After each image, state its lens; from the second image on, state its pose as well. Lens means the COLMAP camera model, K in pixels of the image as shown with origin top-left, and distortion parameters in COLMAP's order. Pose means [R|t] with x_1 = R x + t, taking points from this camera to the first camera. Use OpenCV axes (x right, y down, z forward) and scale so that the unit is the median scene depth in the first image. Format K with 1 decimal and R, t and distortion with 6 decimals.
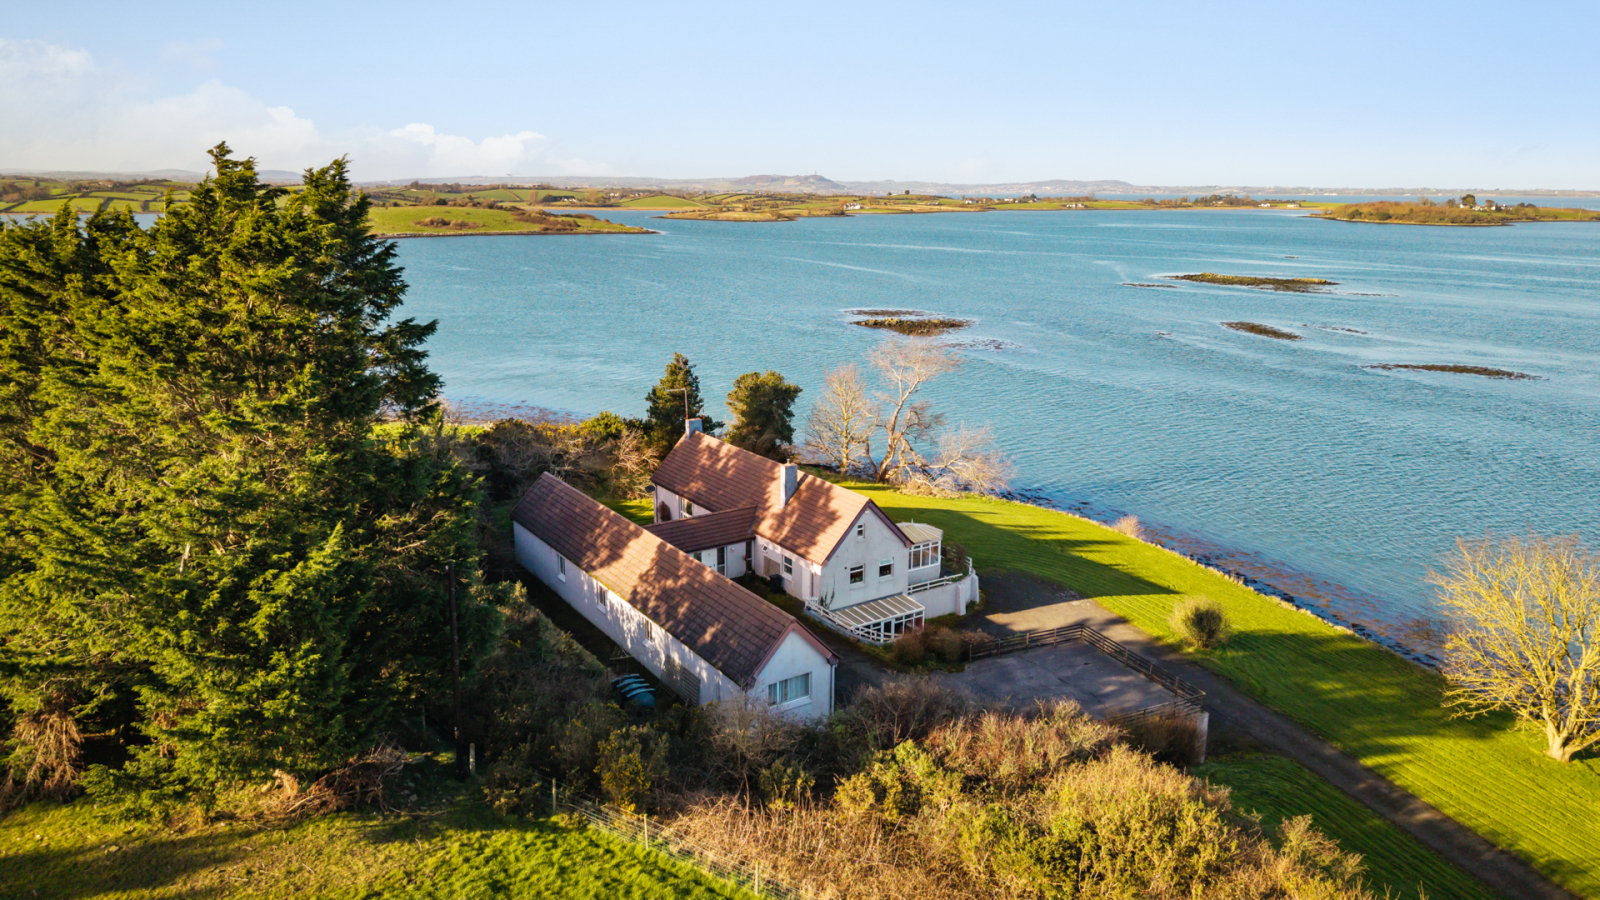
lens RADIAL K [[1114.2, 0, 724.1], [0, 1114.2, 447.3], [0, 0, 1]] dist [0.104693, -0.224560]
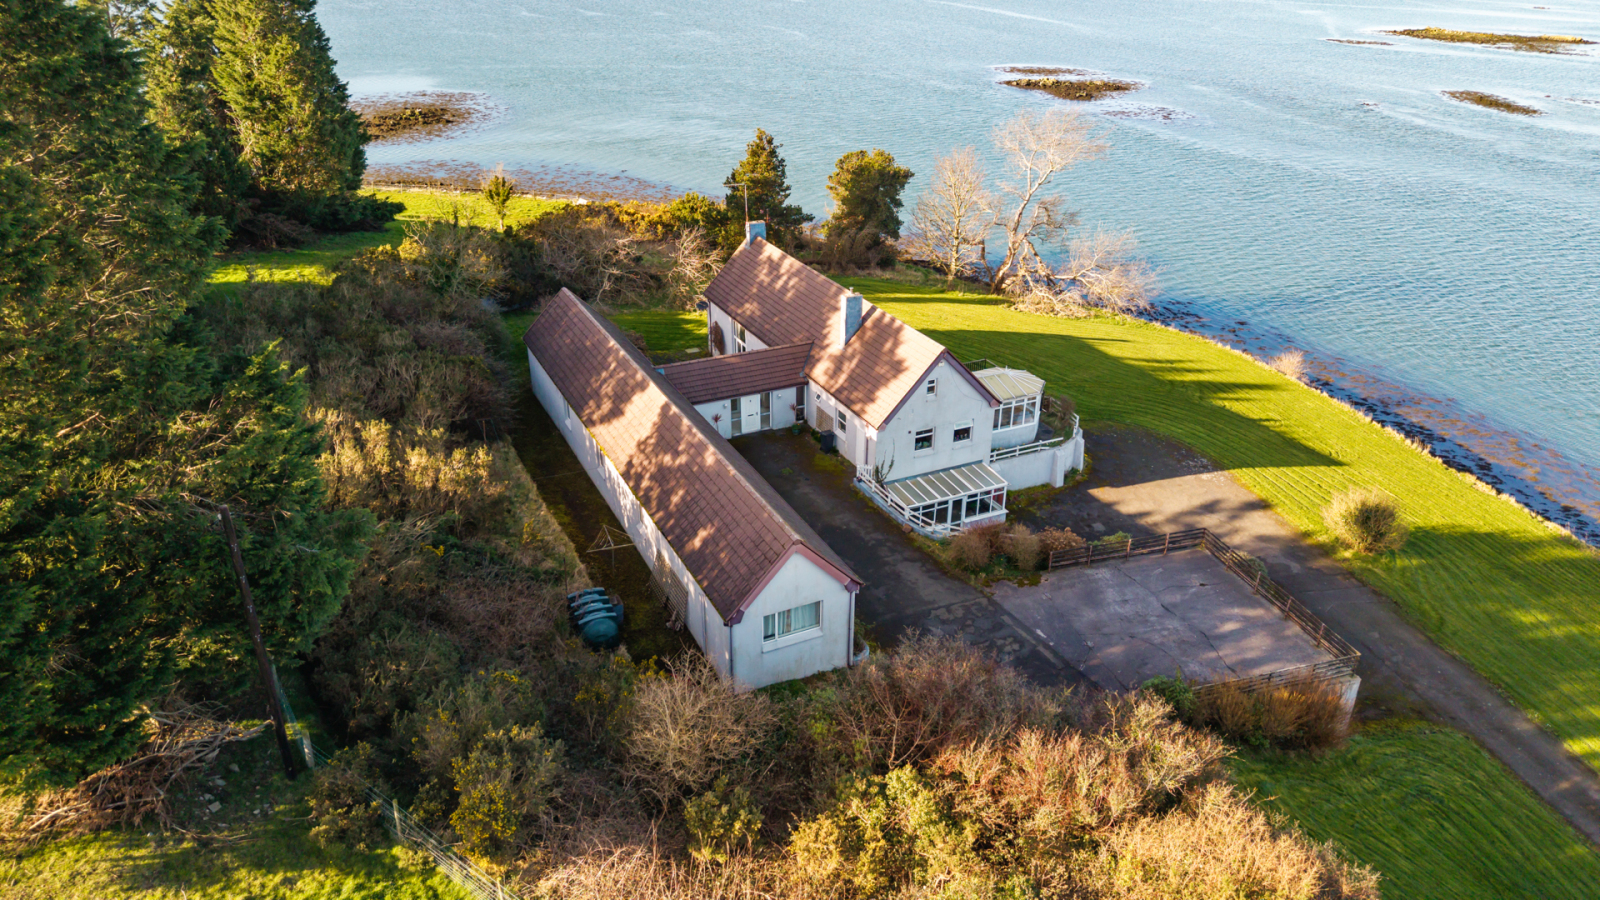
lens RADIAL K [[1101.0, 0, 739.0], [0, 1101.0, 470.9], [0, 0, 1]] dist [0.062736, -0.084377]
pose [[0.992540, 0.053361, -0.109625, 0.074391], [-0.026406, 0.971879, 0.233994, -0.046153], [0.119028, -0.229353, 0.966038, 0.212238]]
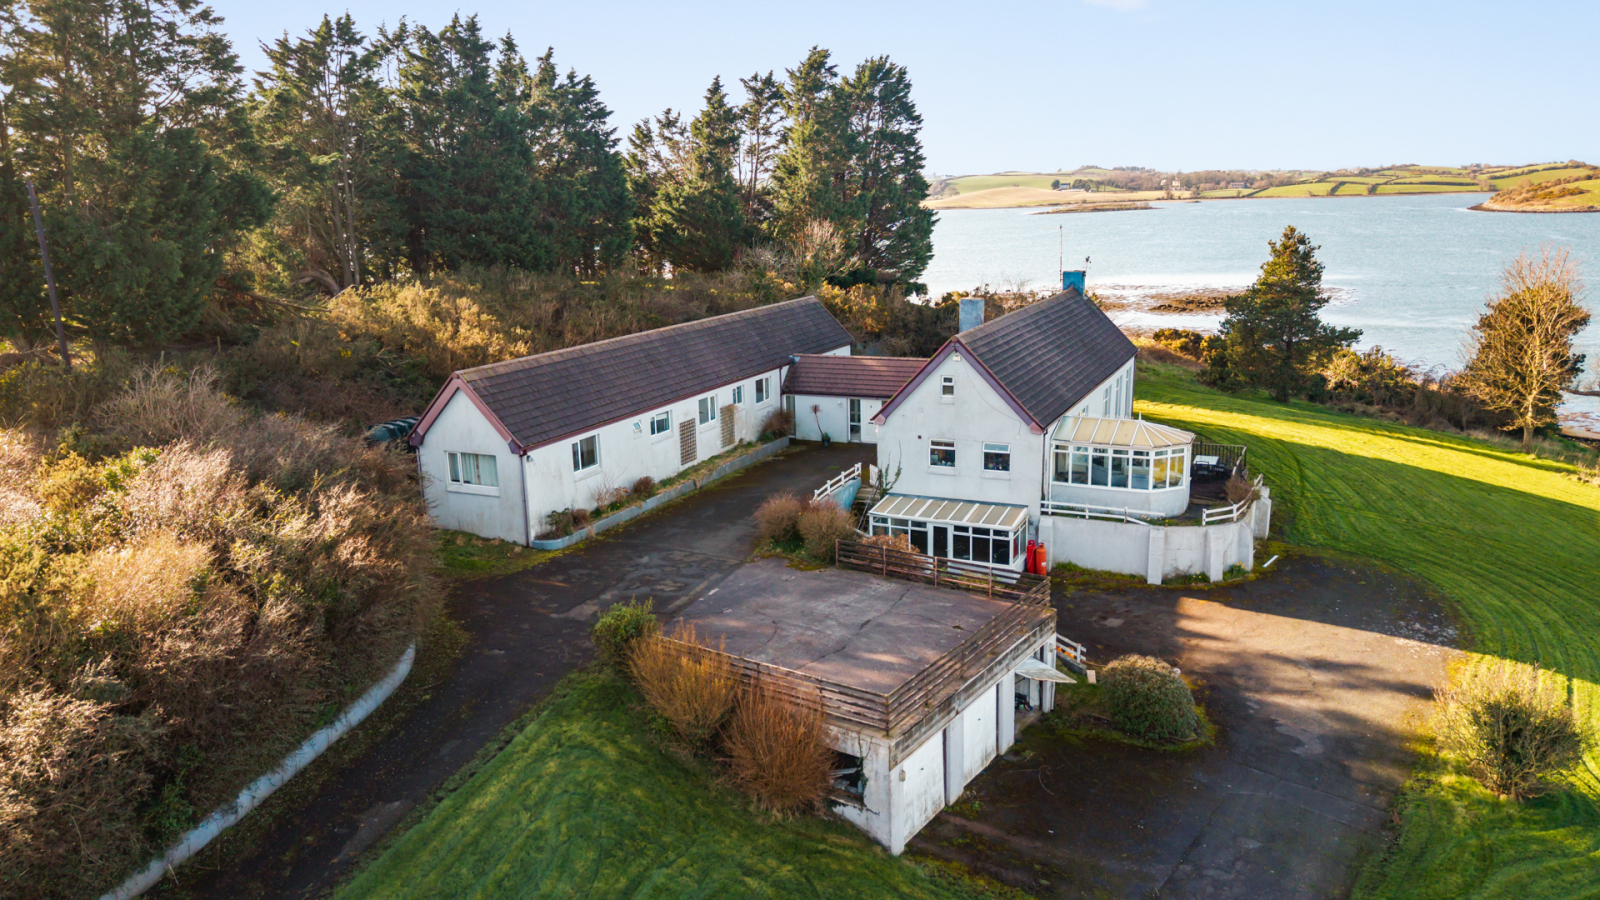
lens RADIAL K [[1101.0, 0, 739.0], [0, 1101.0, 470.9], [0, 0, 1]] dist [0.062736, -0.084377]
pose [[0.534569, 0.201722, -0.820697, 0.590103], [-0.180062, 0.975984, 0.122605, 0.065125], [0.825720, 0.082236, 0.558053, 0.536290]]
